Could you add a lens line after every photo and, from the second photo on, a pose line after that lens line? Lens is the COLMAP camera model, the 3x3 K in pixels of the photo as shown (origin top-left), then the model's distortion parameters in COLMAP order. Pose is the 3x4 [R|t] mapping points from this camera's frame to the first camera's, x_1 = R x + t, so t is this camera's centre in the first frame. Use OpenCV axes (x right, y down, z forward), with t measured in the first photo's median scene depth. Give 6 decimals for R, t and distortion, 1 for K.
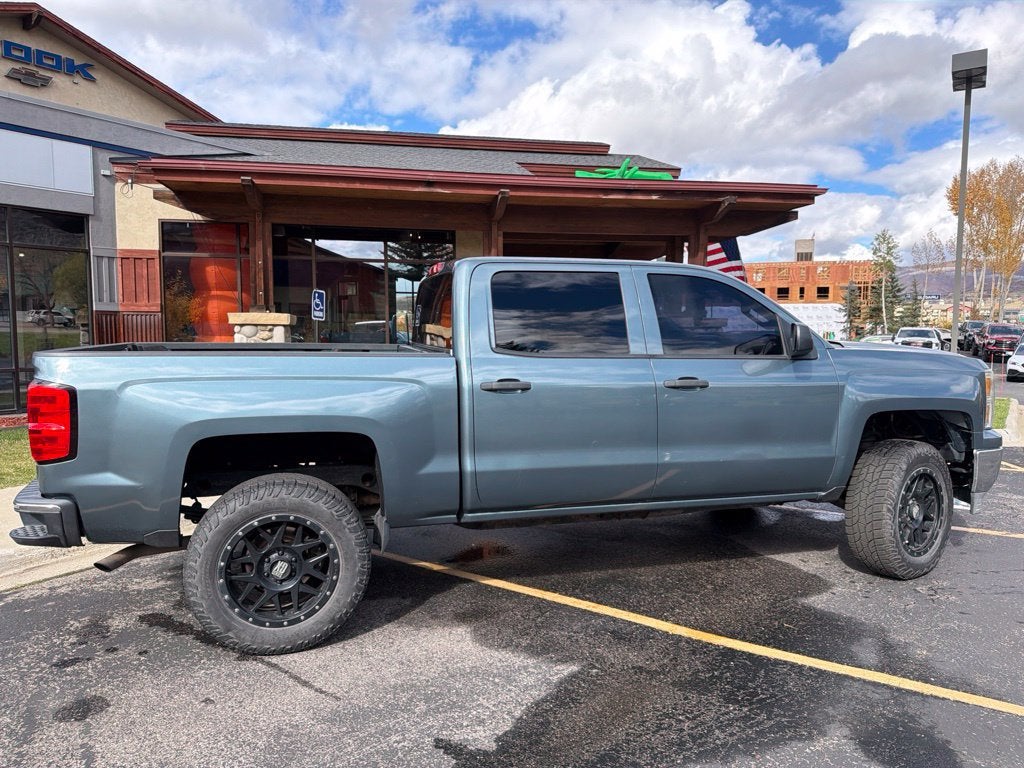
lens RADIAL K [[712.3, 0, 521.0], [0, 712.3, 384.1], [0, 0, 1]] dist [0.035685, -0.041212]
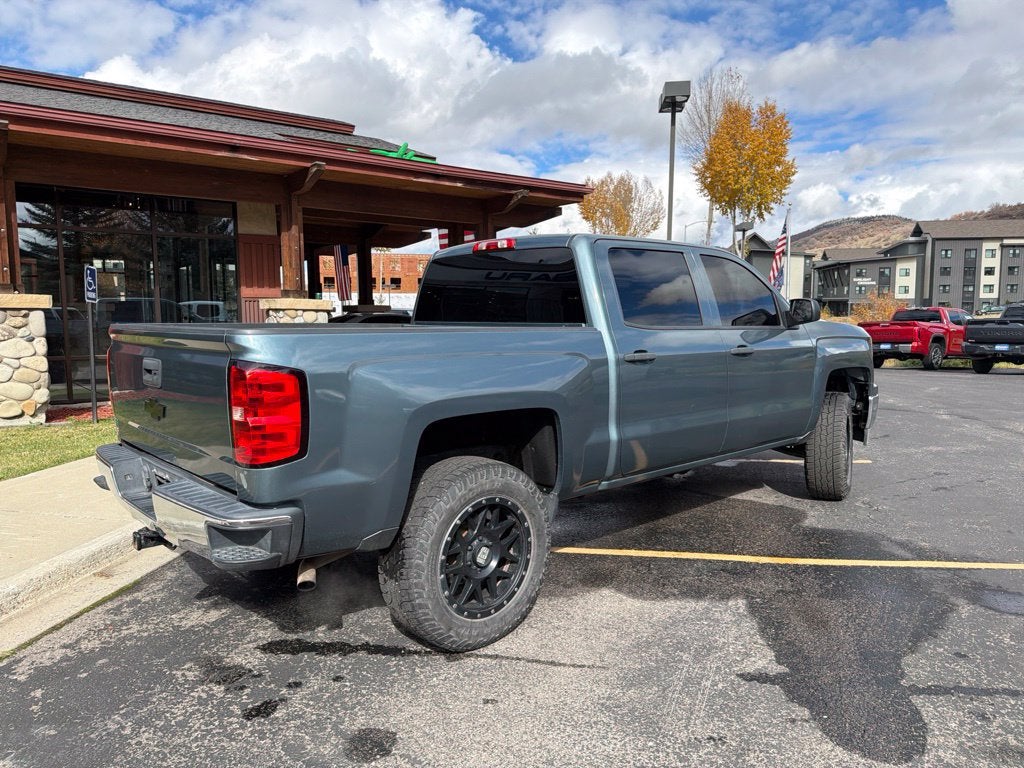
lens RADIAL K [[712.5, 0, 512.0], [0, 712.5, 384.0], [0, 0, 1]] dist [0.035107, -0.040566]
pose [[0.896323, -0.049870, 0.440589, -0.634658], [0.042666, 0.998745, 0.026249, 0.007845], [-0.441345, -0.004730, 0.897325, 0.126834]]
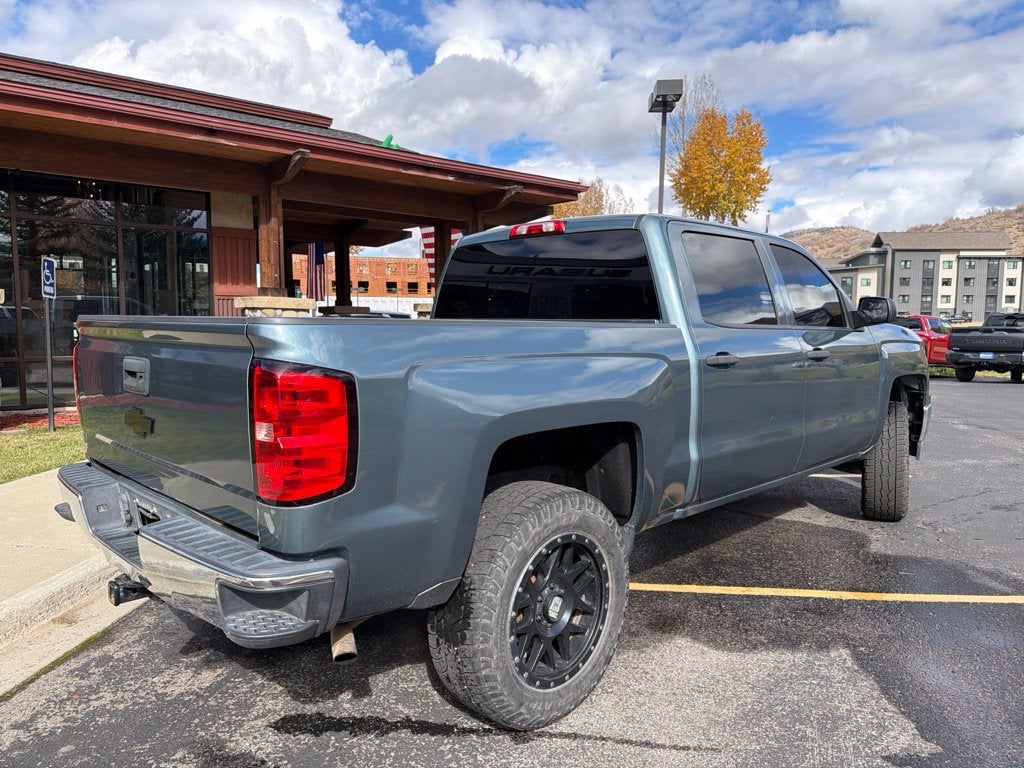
lens RADIAL K [[717.7, 0, 512.3], [0, 717.7, 382.3], [0, 0, 1]] dist [0.007392, -0.008846]
pose [[0.875135, -0.040416, 0.482188, -0.657379], [0.036408, 0.999181, 0.017673, 0.005829], [-0.482508, 0.002090, 0.875889, 0.325295]]
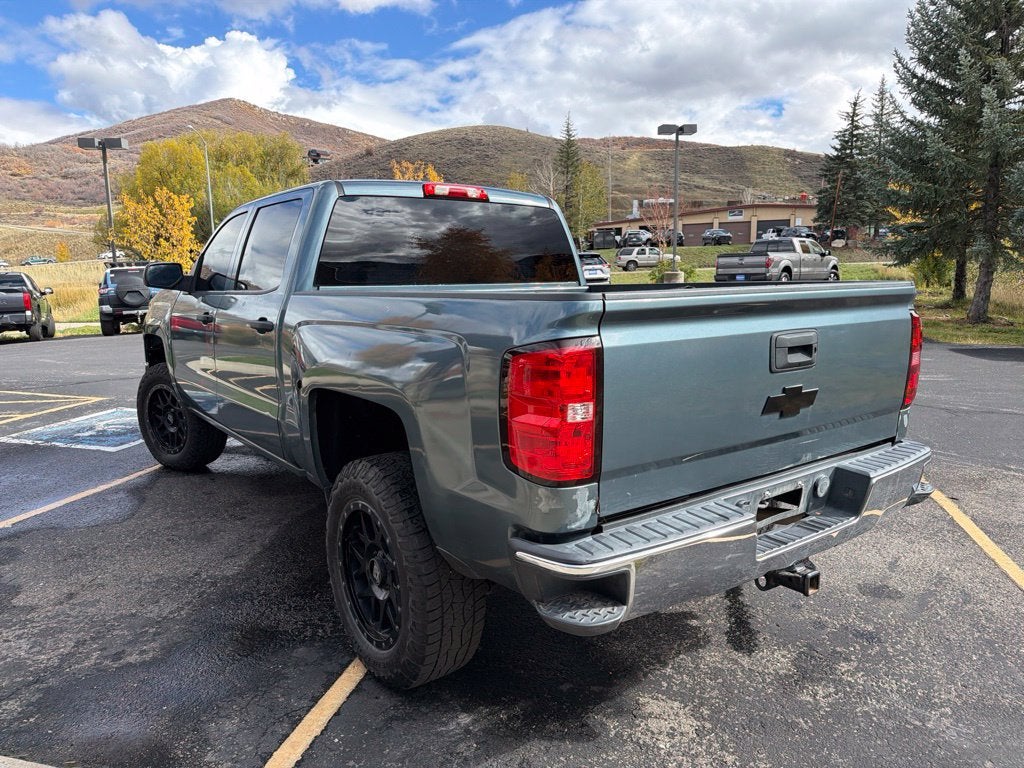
lens RADIAL K [[712.3, 0, 521.0], [0, 712.3, 384.1], [0, 0, 1]] dist [0.035685, -0.041212]
pose [[-0.345875, -0.141377, 0.927568, -1.114240], [0.087246, 0.979454, 0.181818, -0.101505], [-0.934215, 0.143812, -0.326434, 1.450449]]
